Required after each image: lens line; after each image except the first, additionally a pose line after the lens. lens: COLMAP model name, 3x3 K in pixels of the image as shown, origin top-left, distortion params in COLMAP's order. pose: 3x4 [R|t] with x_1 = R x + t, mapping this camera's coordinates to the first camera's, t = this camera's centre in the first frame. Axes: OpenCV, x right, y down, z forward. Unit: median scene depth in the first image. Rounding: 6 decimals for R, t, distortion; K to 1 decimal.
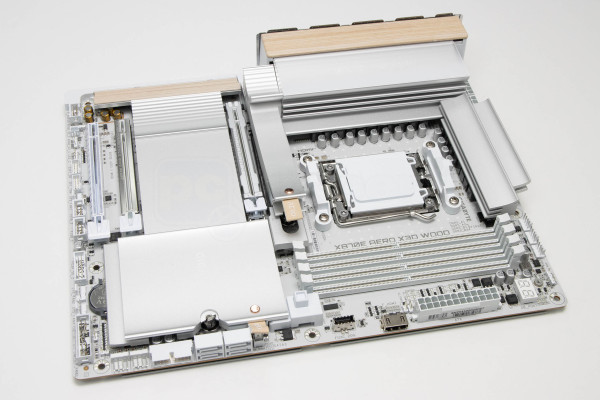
lens RADIAL K [[877.1, 0, 300.2], [0, 877.1, 188.9], [0, 0, 1]] dist [-0.001902, 0.001459]
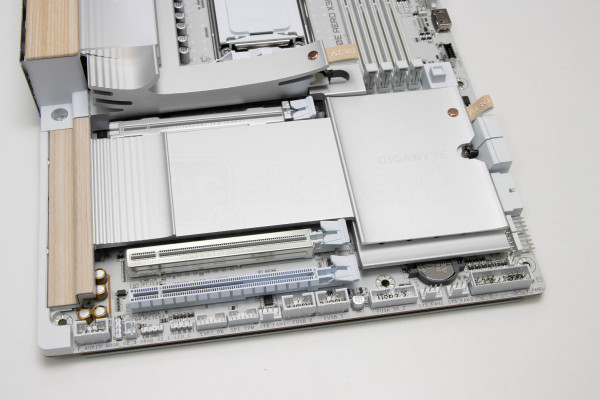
lens RADIAL K [[829.6, 0, 300.0], [0, 829.6, 200.0], [0, 0, 1]] dist [-0.042266, -0.015964]
pose [[0.038041, -0.835597, 0.548024, -0.566219], [0.718002, 0.404285, 0.566593, -0.401989], [-0.695001, 0.371929, 0.615340, 0.572320]]
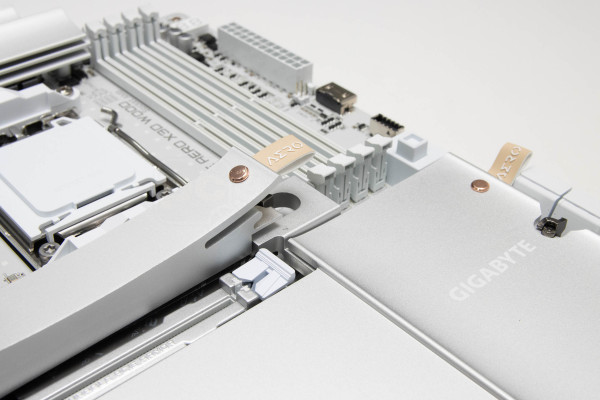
lens RADIAL K [[796.7, 0, 300.0], [0, 796.7, 200.0], [0, 0, 1]] dist [-0.106327, -0.013306]
pose [[-0.518467, -0.559605, 0.646556, -0.295135], [0.592640, 0.309907, 0.743462, -0.273583], [-0.616417, 0.768635, 0.170967, 0.924648]]
